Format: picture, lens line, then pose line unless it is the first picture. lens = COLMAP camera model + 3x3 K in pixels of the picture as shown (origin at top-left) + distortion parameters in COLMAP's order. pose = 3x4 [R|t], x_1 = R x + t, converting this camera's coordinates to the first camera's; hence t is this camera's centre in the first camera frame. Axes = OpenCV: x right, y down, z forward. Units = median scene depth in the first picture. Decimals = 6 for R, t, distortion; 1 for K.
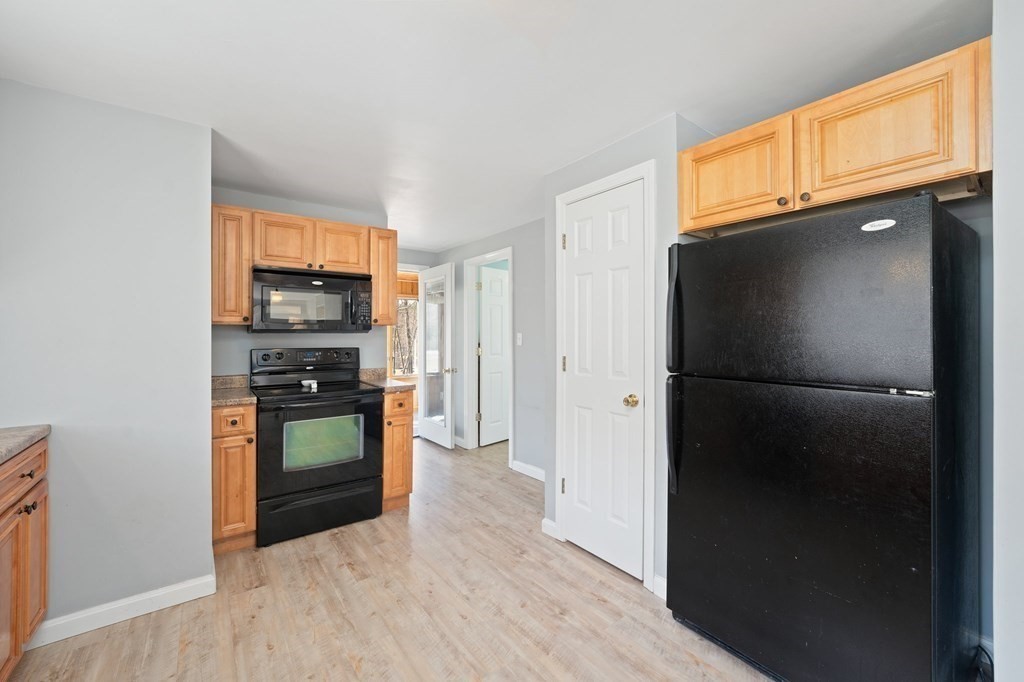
lens RADIAL K [[420.3, 0, 514.7], [0, 420.3, 329.7], [0, 0, 1]] dist [0.000737, 0.000154]
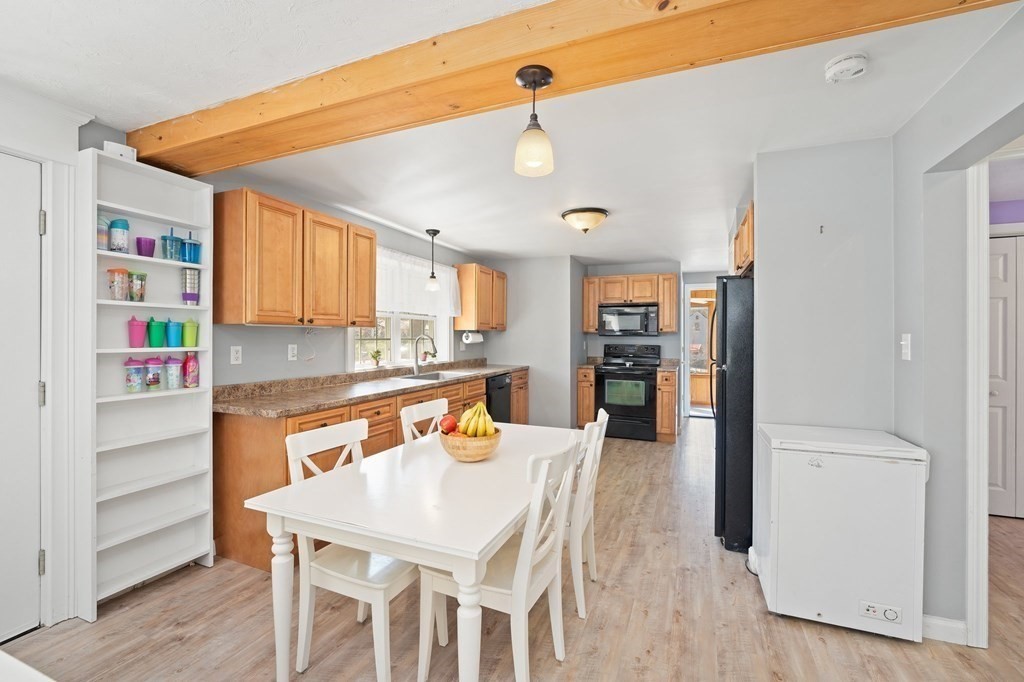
lens RADIAL K [[432.4, 0, 510.3], [0, 432.4, 338.4], [0, 0, 1]] dist [-0.001166, -0.000227]
pose [[0.501630, 0.010176, -0.865022, 0.940972], [0.005094, 0.999879, 0.014717, -0.015183], [0.865067, -0.011789, 0.501517, -0.423483]]
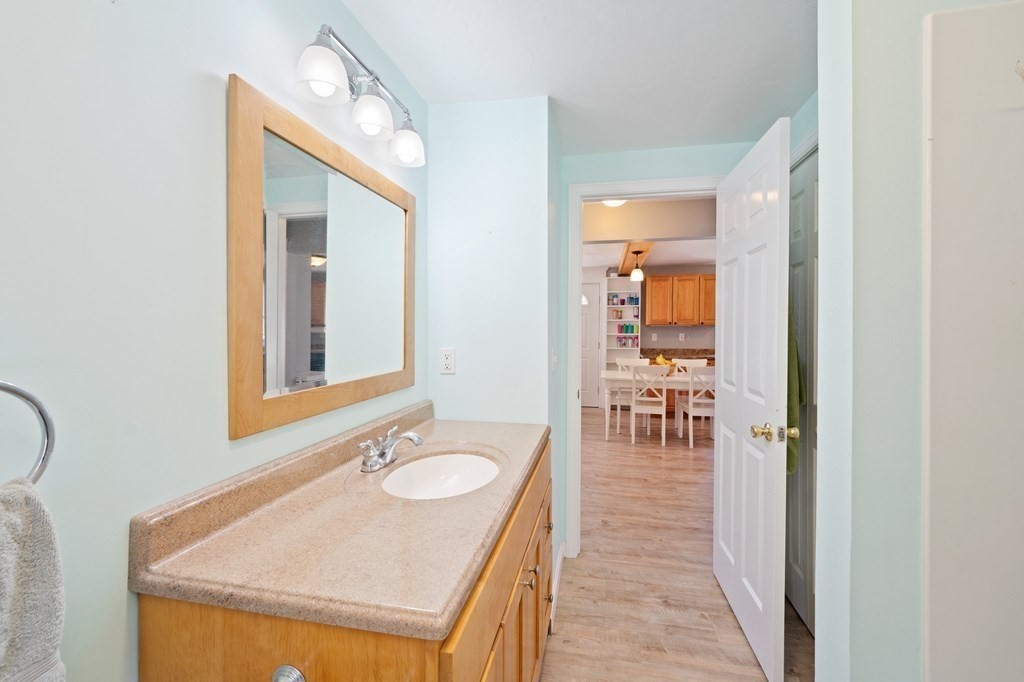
lens RADIAL K [[432.4, 0, 510.3], [0, 432.4, 338.4], [0, 0, 1]] dist [-0.001166, -0.000227]
pose [[-0.760164, 0.022254, -0.649350, 1.985564], [0.015035, 0.999748, 0.016662, -0.014143], [0.649557, 0.002903, -0.760308, 0.808032]]
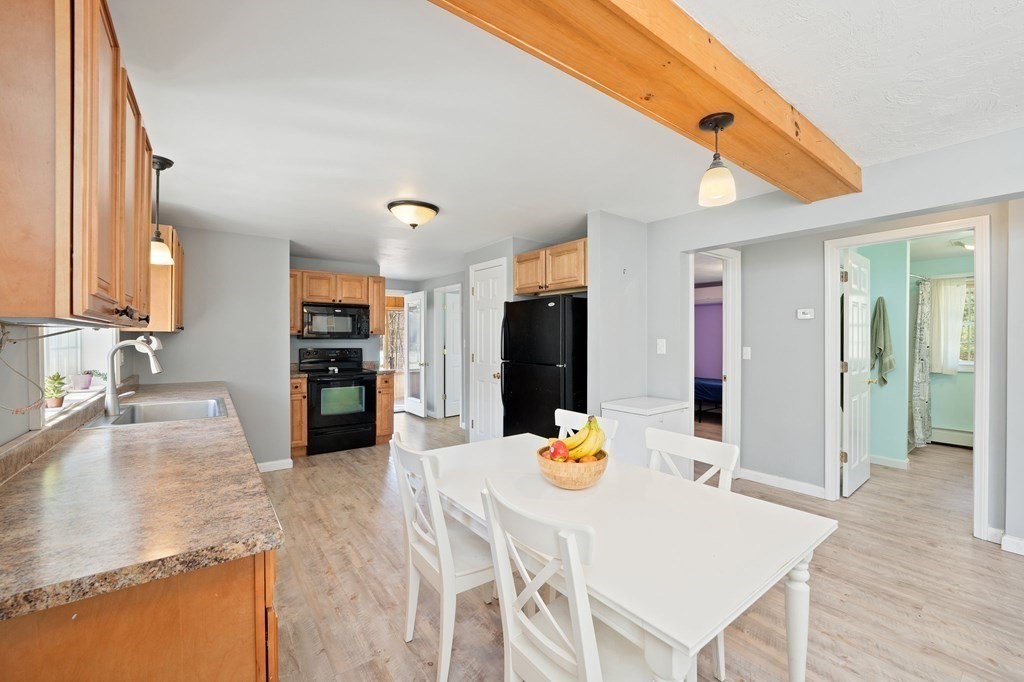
lens RADIAL K [[413.7, 0, 512.0], [0, 413.7, 341.0], [0, 0, 1]] dist [-0.011910, 0.000063]
pose [[0.999970, 0.005972, -0.004900, 0.256505], [-0.005868, 0.999765, 0.020867, -0.025980], [0.005024, -0.020838, 0.999770, -0.700356]]
